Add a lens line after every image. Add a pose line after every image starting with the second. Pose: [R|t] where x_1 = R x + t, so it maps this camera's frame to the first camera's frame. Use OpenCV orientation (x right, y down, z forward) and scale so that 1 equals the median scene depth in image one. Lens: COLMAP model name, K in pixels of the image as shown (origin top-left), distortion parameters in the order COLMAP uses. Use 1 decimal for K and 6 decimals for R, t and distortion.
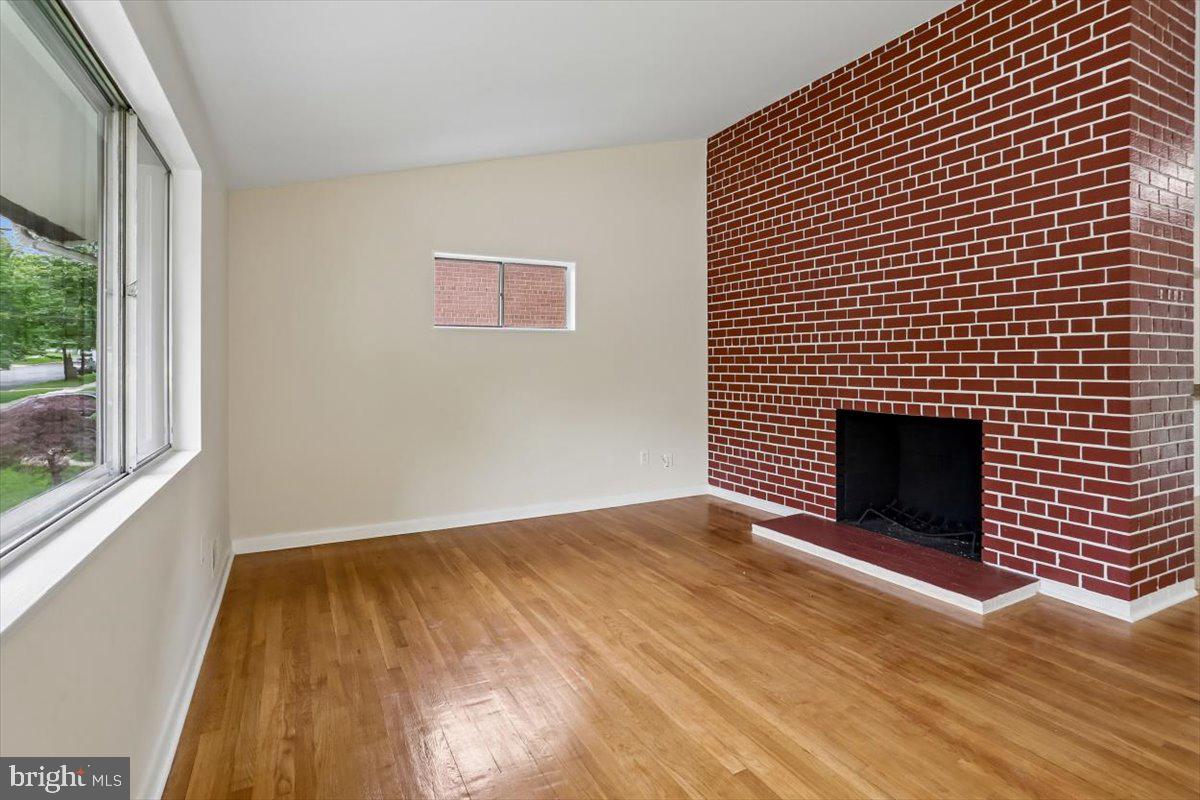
lens RADIAL K [[601.9, 0, 605.0], [0, 601.9, 364.7], [0, 0, 1]] dist [-0.062583, 0.035417]
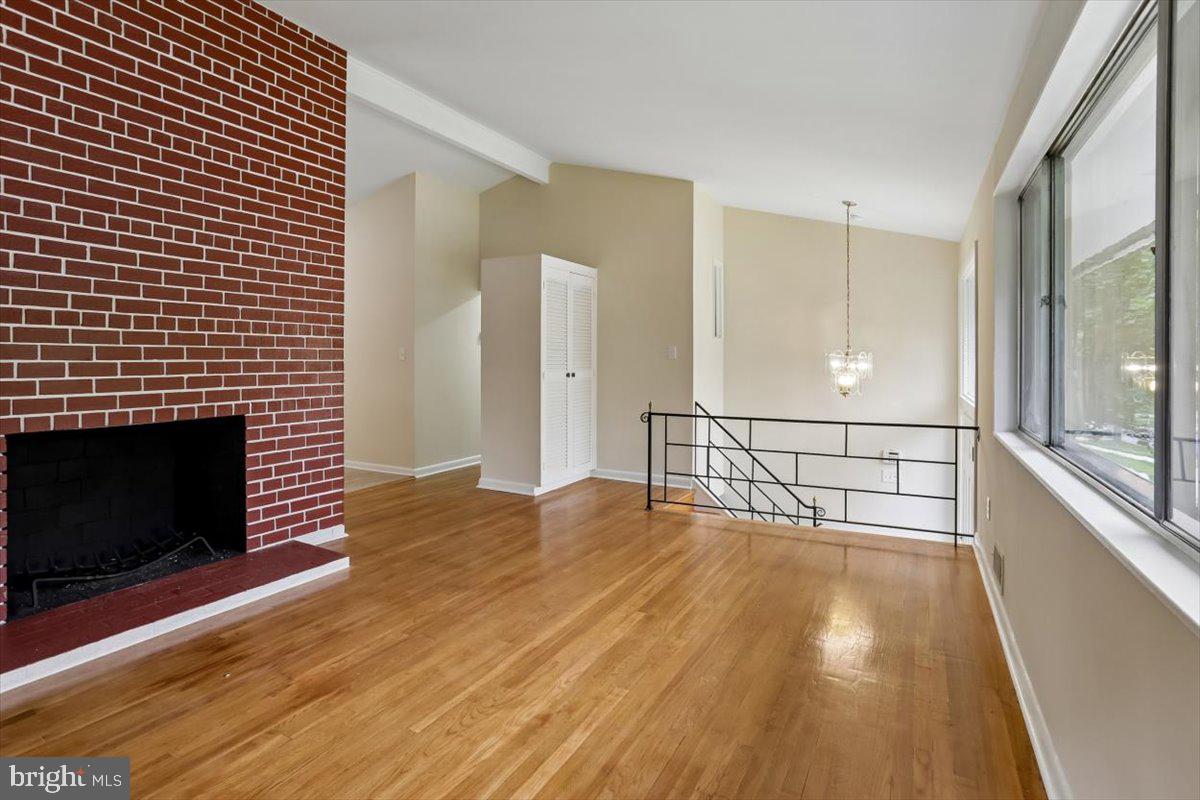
lens RADIAL K [[601.9, 0, 605.0], [0, 601.9, 364.7], [0, 0, 1]] dist [-0.062583, 0.035417]
pose [[-0.569482, -0.006712, 0.821976, -0.566446], [0.000648, 0.999963, 0.008614, -0.001112], [-0.822003, 0.005438, -0.569456, 1.079969]]
